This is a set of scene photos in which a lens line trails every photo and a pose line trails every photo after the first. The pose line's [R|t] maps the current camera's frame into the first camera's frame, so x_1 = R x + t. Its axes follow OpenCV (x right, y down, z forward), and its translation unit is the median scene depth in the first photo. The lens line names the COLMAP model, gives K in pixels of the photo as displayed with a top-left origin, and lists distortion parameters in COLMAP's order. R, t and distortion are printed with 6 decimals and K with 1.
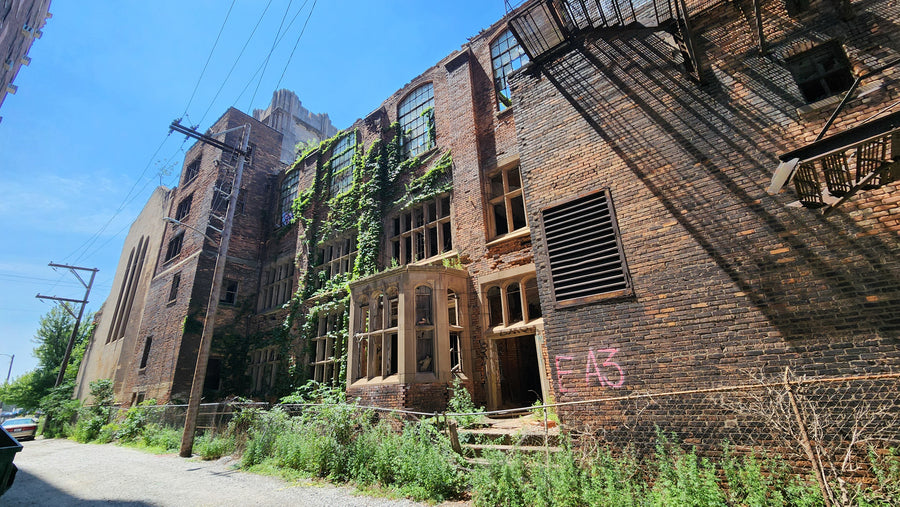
lens RADIAL K [[369.8, 0, 452.7], [0, 369.8, 249.9], [0, 0, 1]] dist [0.001250, 0.000086]
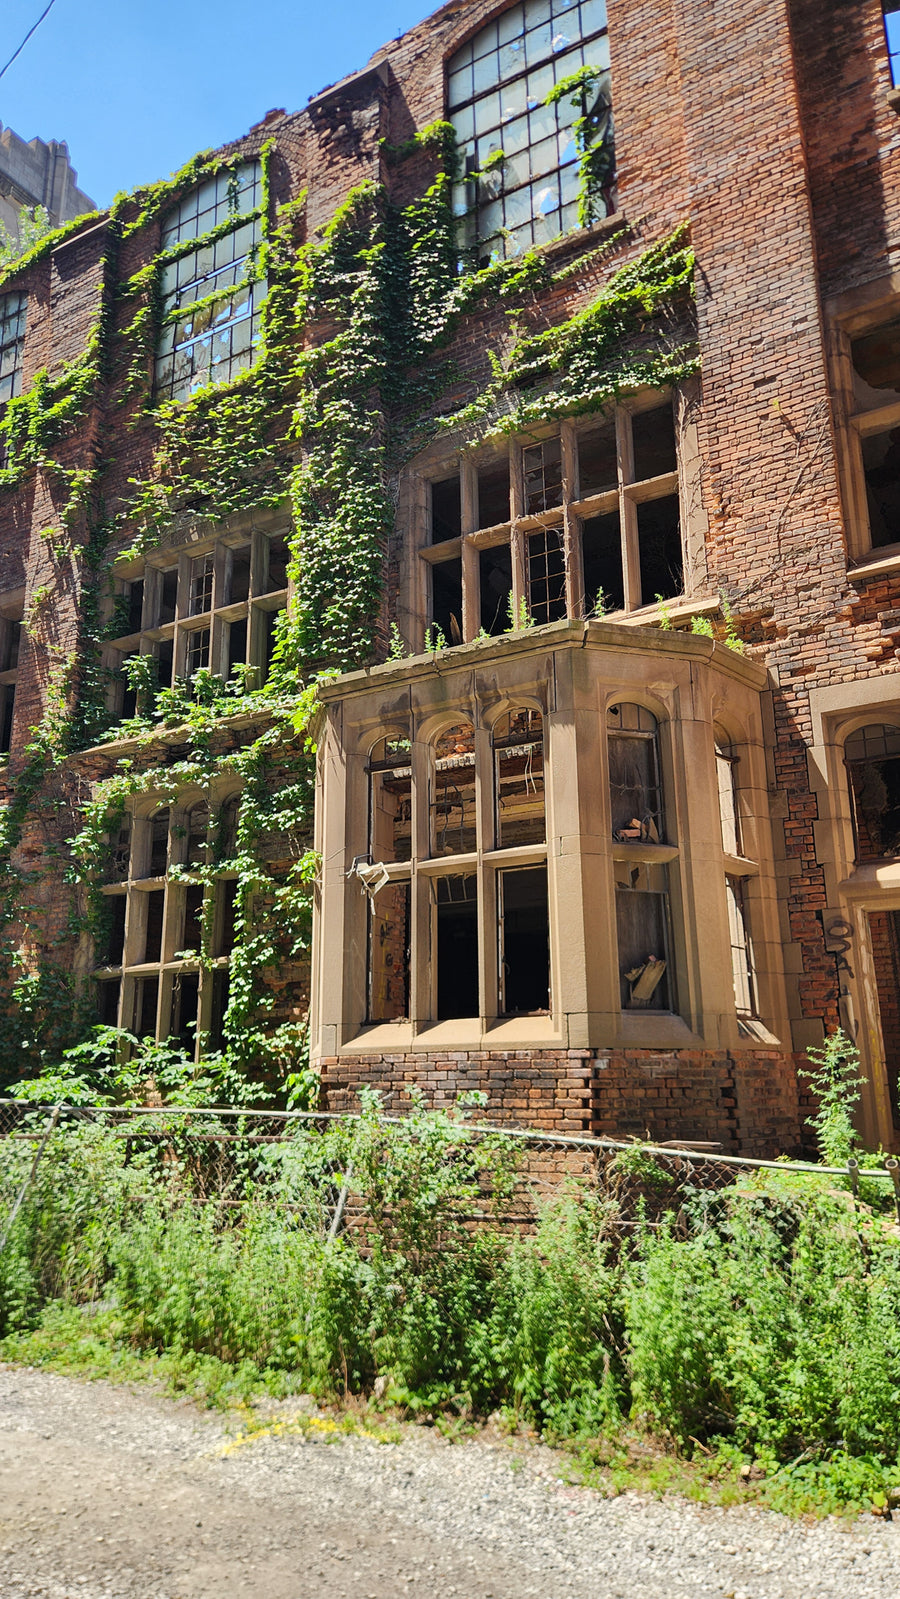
lens RADIAL K [[1066.4, 0, 451.2], [0, 1066.4, 801.8], [0, 0, 1]] dist [0.065666, -0.055782]
pose [[0.992791, 0.063046, 0.101939, -0.233999], [-0.073719, 0.991782, 0.104570, 0.078656], [-0.094508, -0.111331, 0.989279, 0.184673]]
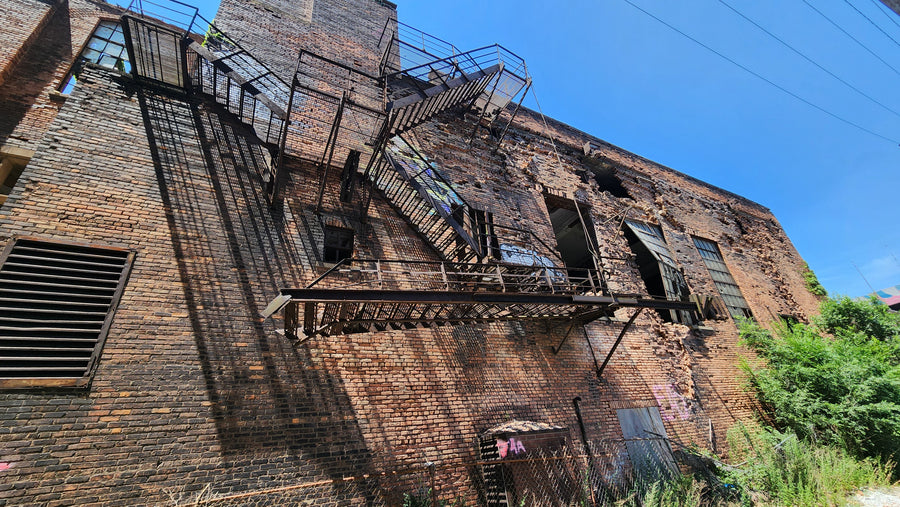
lens RADIAL K [[369.8, 0, 449.1], [0, 369.8, 251.3], [0, 0, 1]] dist [0.001250, 0.000086]
pose [[0.427944, 0.451417, 0.782998, 0.068201], [-0.241576, 0.891946, -0.382196, -0.019302], [-0.870922, -0.025595, 0.490755, -0.045094]]
